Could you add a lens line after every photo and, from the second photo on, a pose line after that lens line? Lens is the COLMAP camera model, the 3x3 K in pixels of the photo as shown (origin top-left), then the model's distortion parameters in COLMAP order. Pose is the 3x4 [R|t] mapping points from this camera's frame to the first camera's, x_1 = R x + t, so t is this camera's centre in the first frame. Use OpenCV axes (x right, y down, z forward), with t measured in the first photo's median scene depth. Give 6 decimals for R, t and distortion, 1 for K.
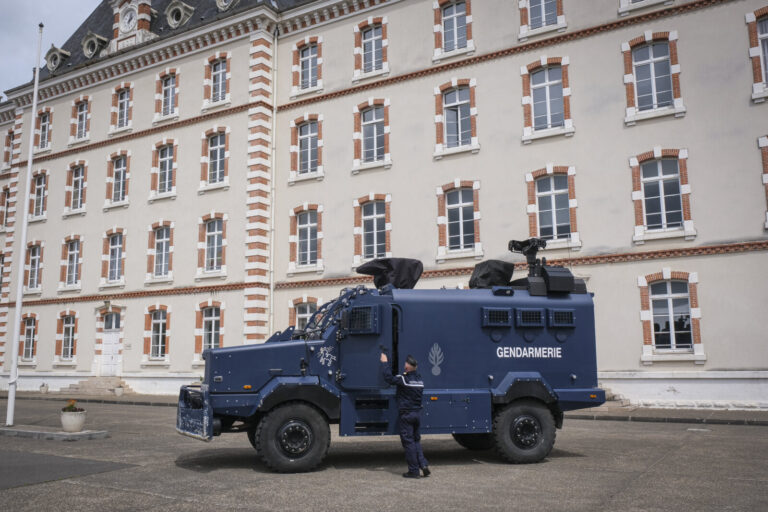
lens RADIAL K [[655.9, 0, 387.6], [0, 655.9, 284.3], [0, 0, 1]] dist [0.005606, 0.001074]
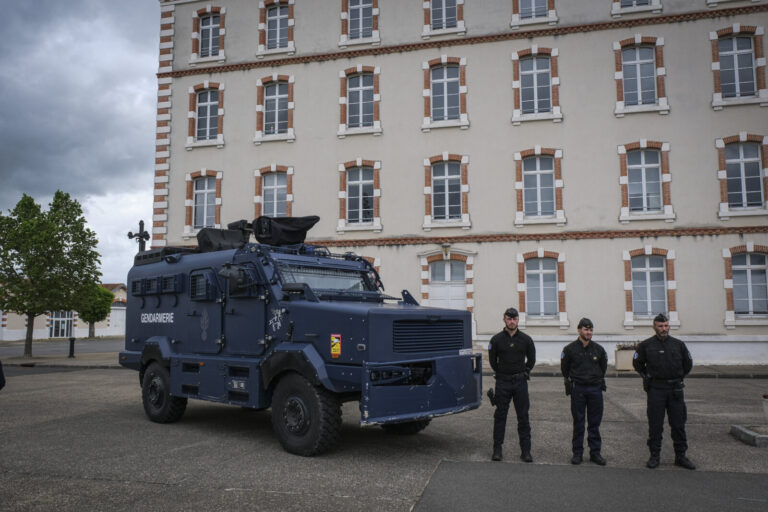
lens RADIAL K [[574.8, 0, 383.2], [0, 574.8, 284.0], [0, 0, 1]] dist [-0.018355, 0.003160]
pose [[0.961149, 0.030200, 0.274375, -0.193554], [-0.042805, 0.998280, 0.040068, 0.014866], [-0.272693, -0.050256, 0.960788, 0.107867]]
